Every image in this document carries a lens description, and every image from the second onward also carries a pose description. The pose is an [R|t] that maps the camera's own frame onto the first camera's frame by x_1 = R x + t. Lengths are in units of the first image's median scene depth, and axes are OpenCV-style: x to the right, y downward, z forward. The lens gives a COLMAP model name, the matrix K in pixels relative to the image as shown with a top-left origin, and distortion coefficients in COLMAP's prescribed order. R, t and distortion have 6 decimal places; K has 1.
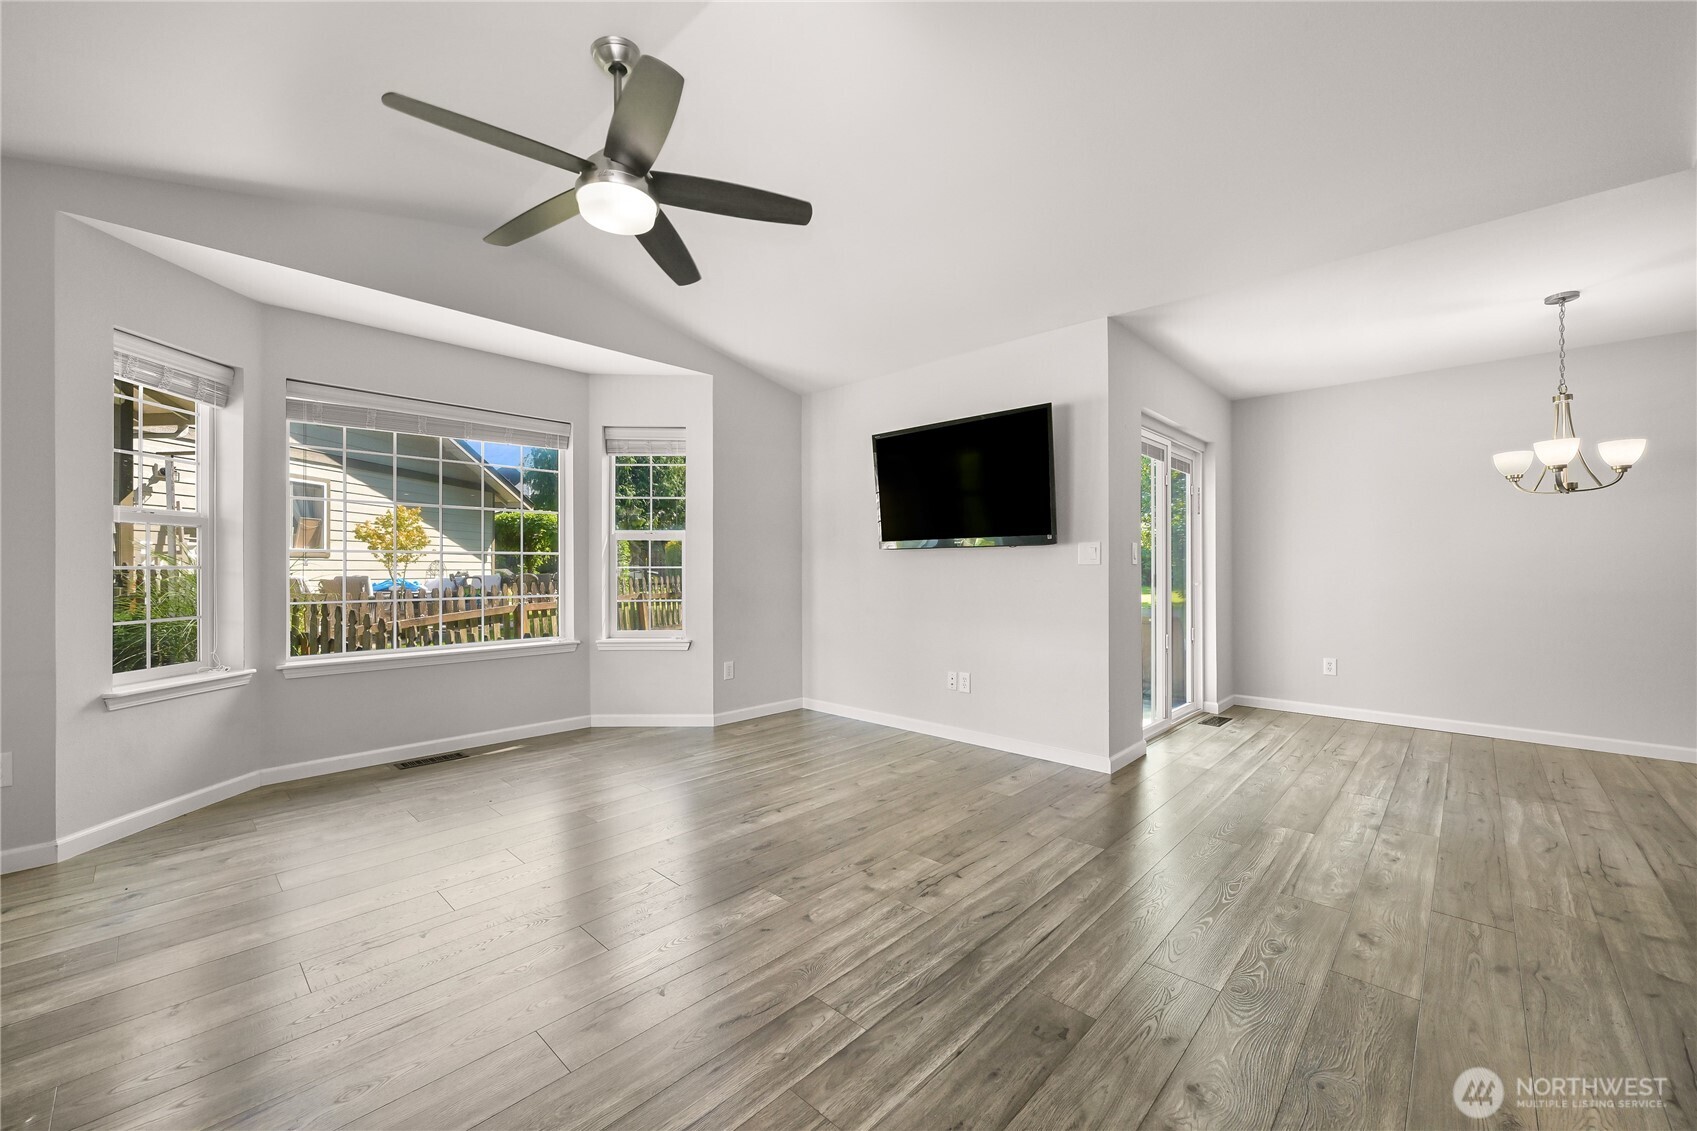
lens RADIAL K [[656.7, 0, 864.1], [0, 656.7, 570.6], [0, 0, 1]] dist [0.001942, 0.000319]
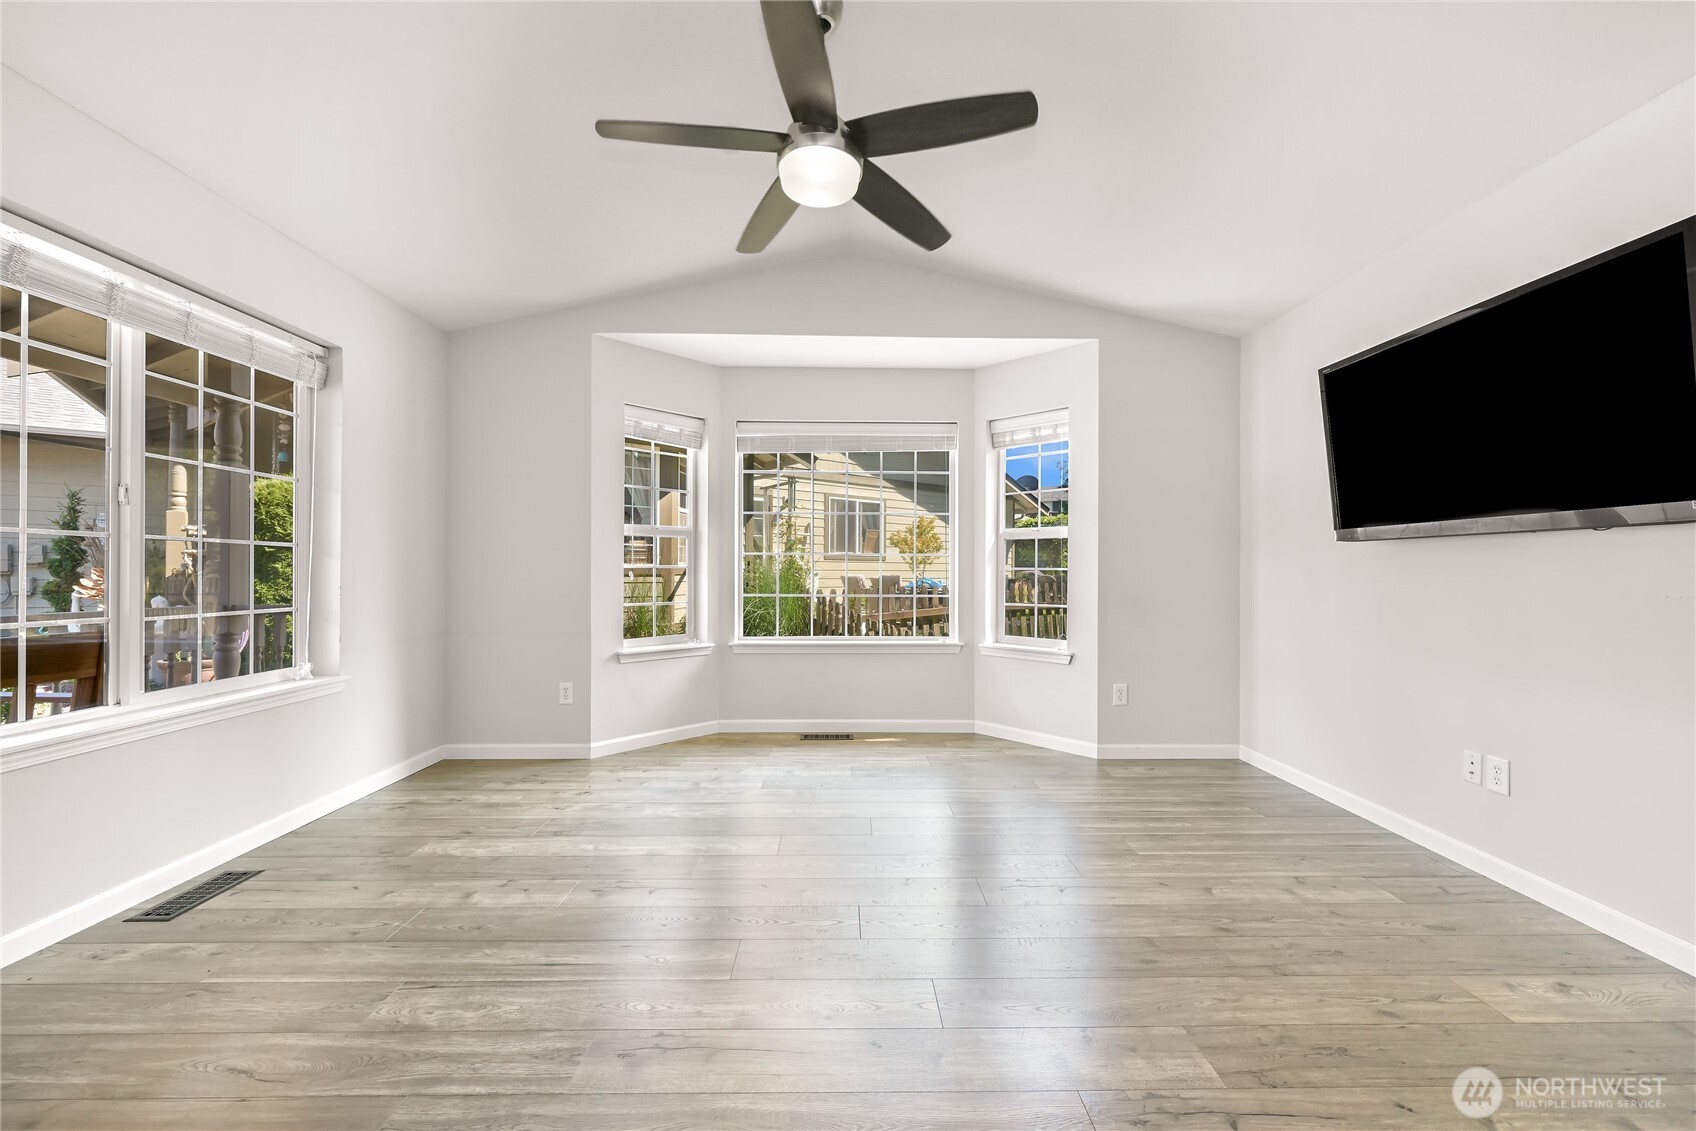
lens RADIAL K [[664.2, 0, 857.7], [0, 664.2, 567.6], [0, 0, 1]] dist [0.001983, -0.000023]
pose [[0.694438, 0.001931, -0.719550, 0.275123], [-0.007621, 0.999960, -0.004672, 0.000683], [0.719512, 0.008728, 0.694425, 0.318907]]
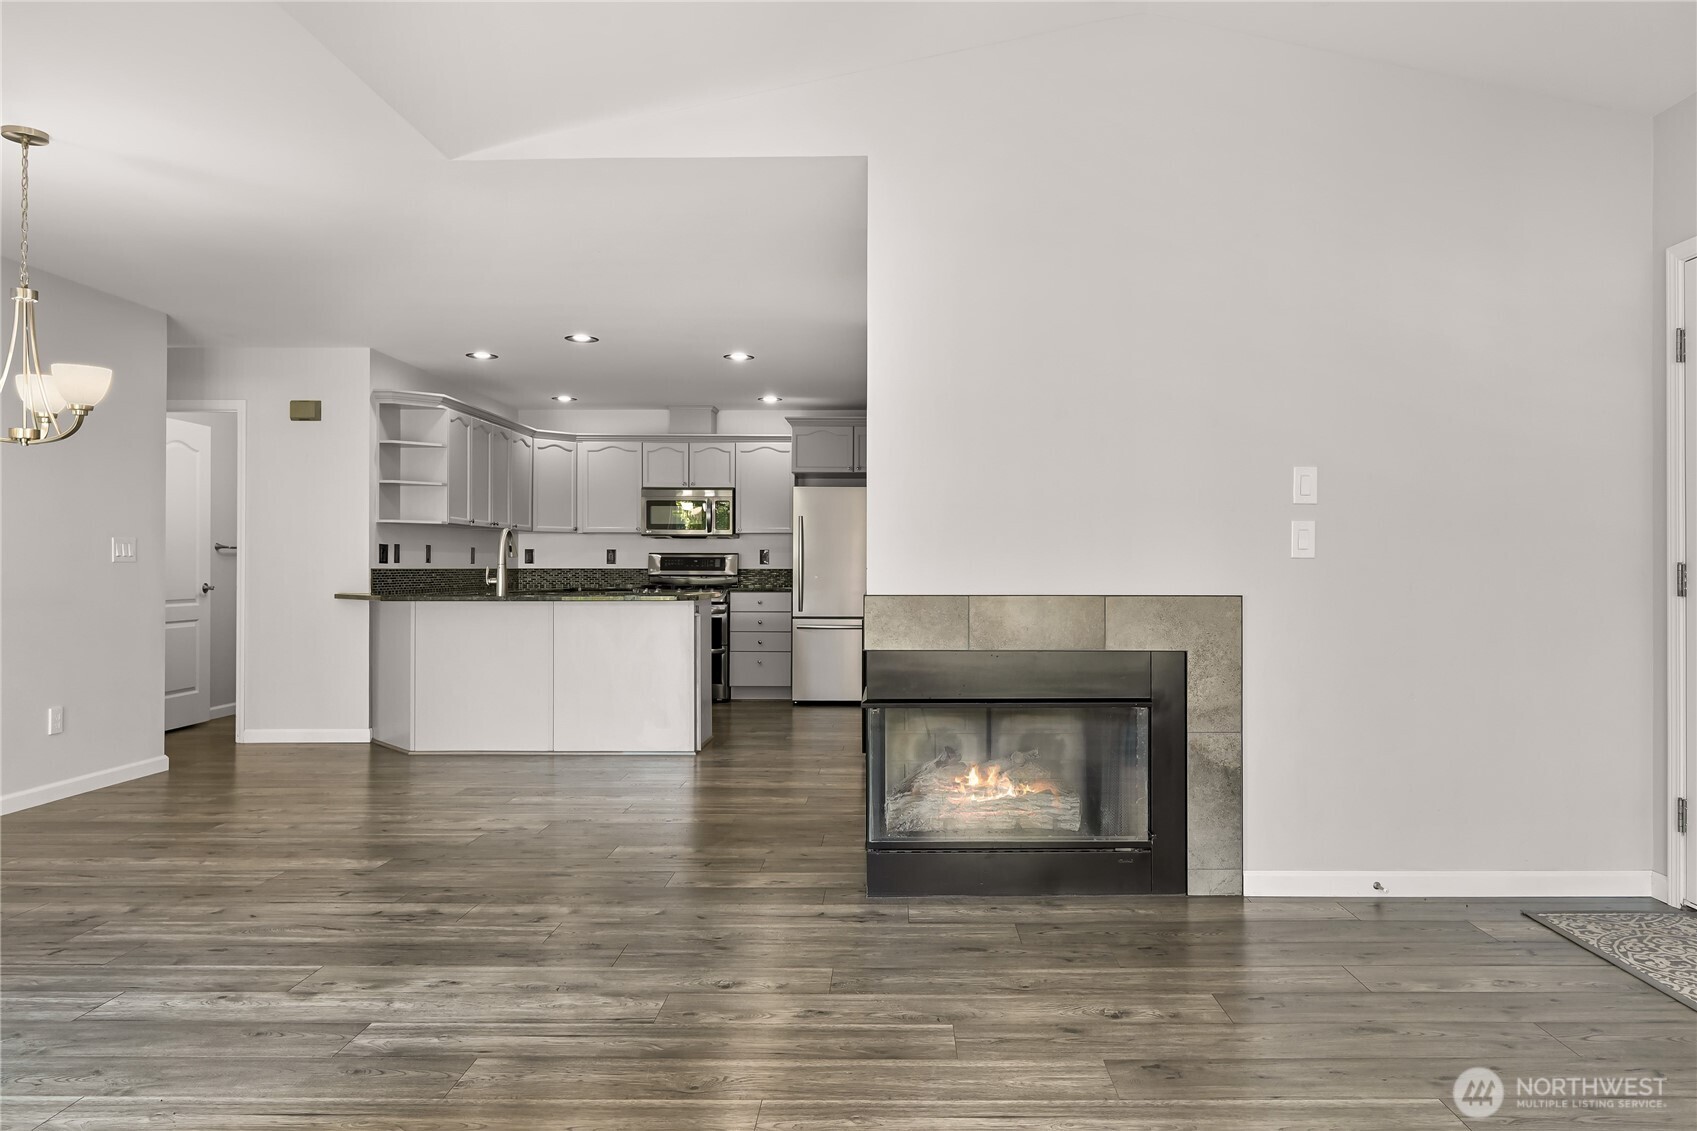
lens RADIAL K [[1144.0, 0, 922.4], [0, 1144.0, 559.0], [0, 0, 1]] dist [-0.001405, 0.000042]
pose [[-0.683761, 0.003648, 0.729697, -0.359144], [-0.001742, 0.999976, -0.006632, 0.004323], [-0.729704, -0.005806, -0.683738, 1.301551]]
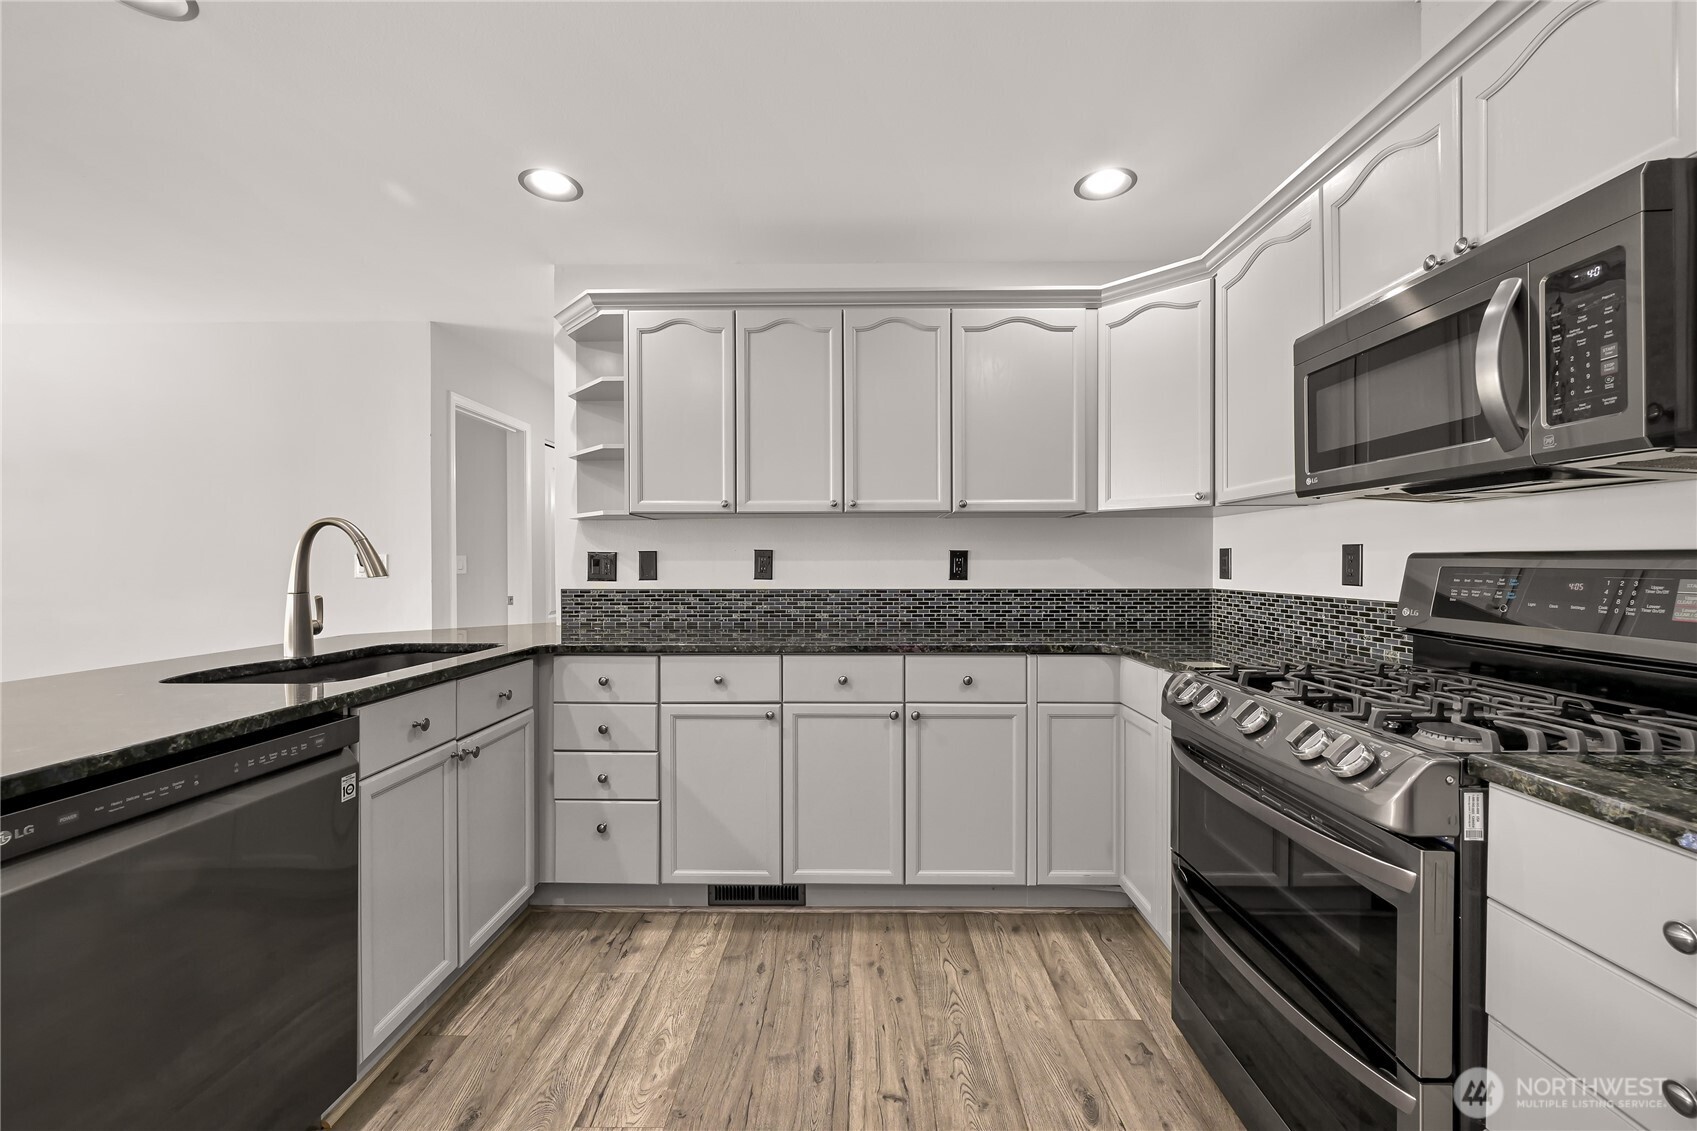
lens RADIAL K [[682.3, 0, 850.7], [0, 682.3, 566.9], [0, 0, 1]] dist [-0.001006, -0.000018]
pose [[0.752942, -0.008406, 0.658034, 1.945494], [0.003239, 0.999954, 0.009067, -0.030161], [-0.658079, -0.004696, 0.752934, -0.572880]]
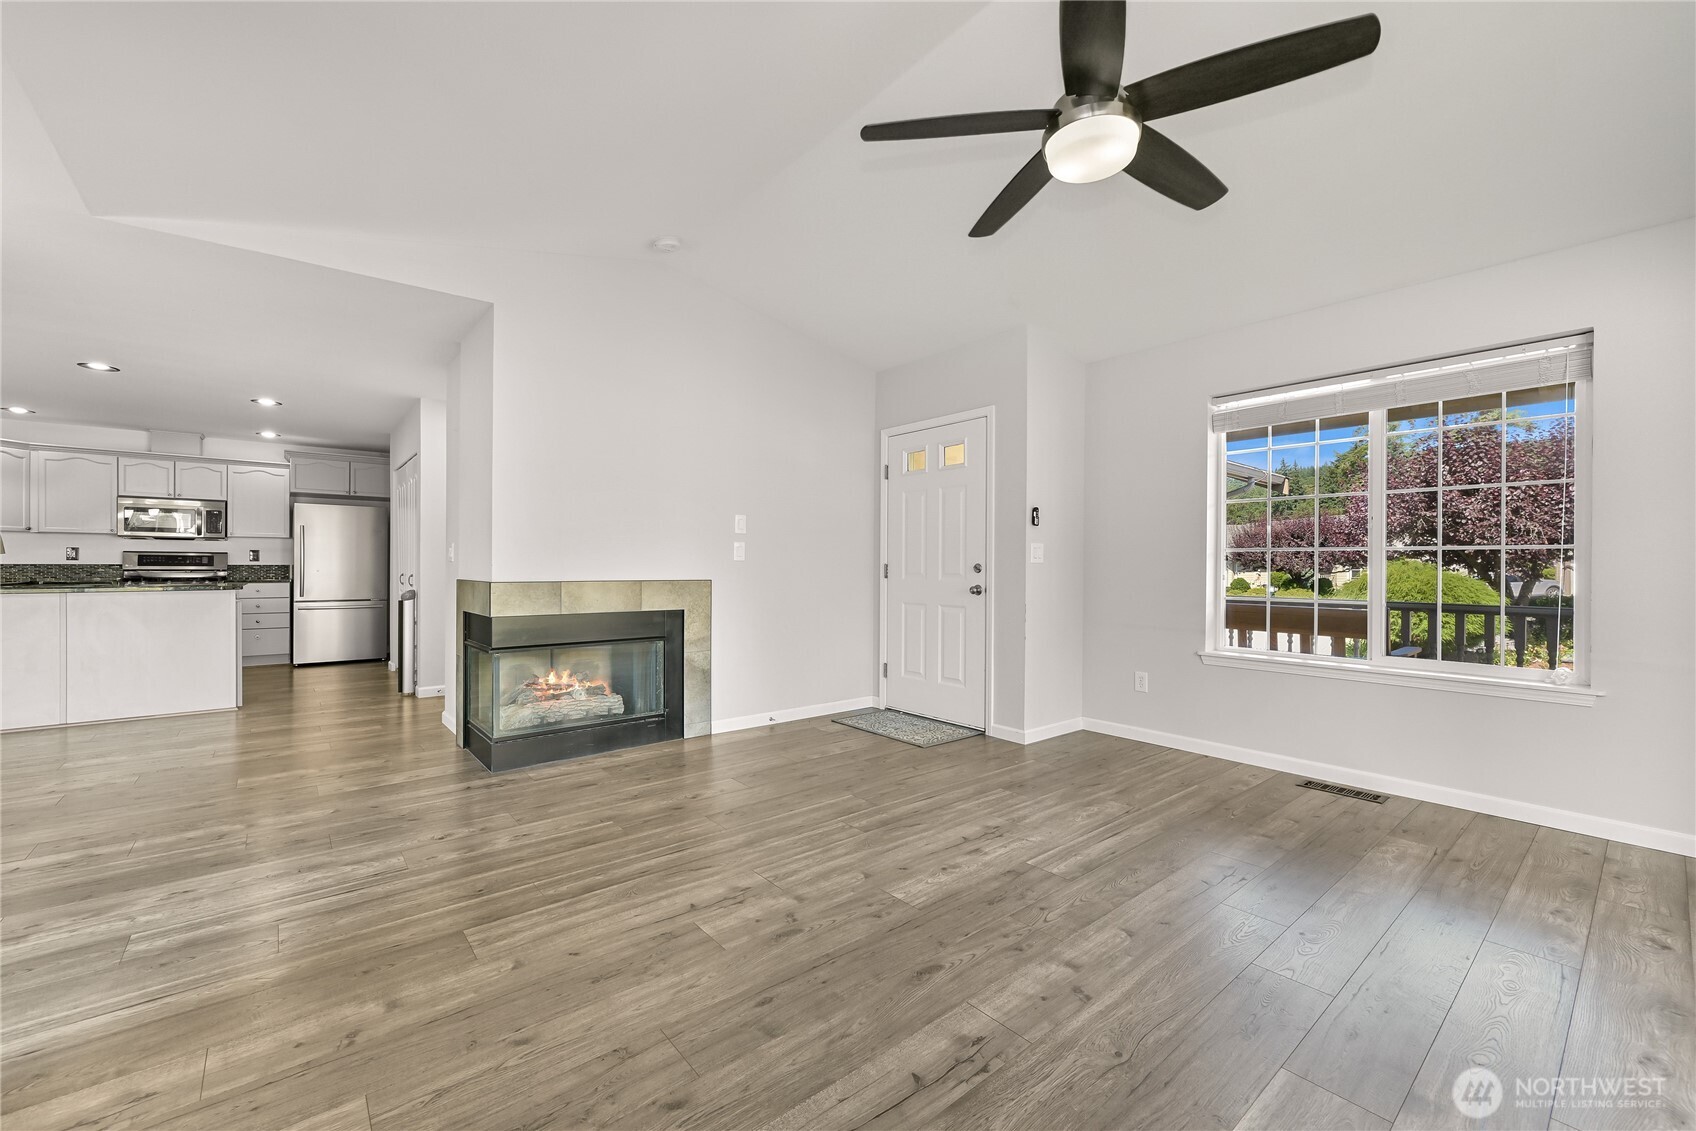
lens RADIAL K [[664.2, 0, 857.7], [0, 664.2, 567.6], [0, 0, 1]] dist [0.001983, -0.000023]
pose [[-0.992411, -0.005668, 0.122837, -0.152789], [-0.005939, 0.999981, -0.001837, 0.011495], [-0.122824, -0.002553, -0.992425, 1.564691]]
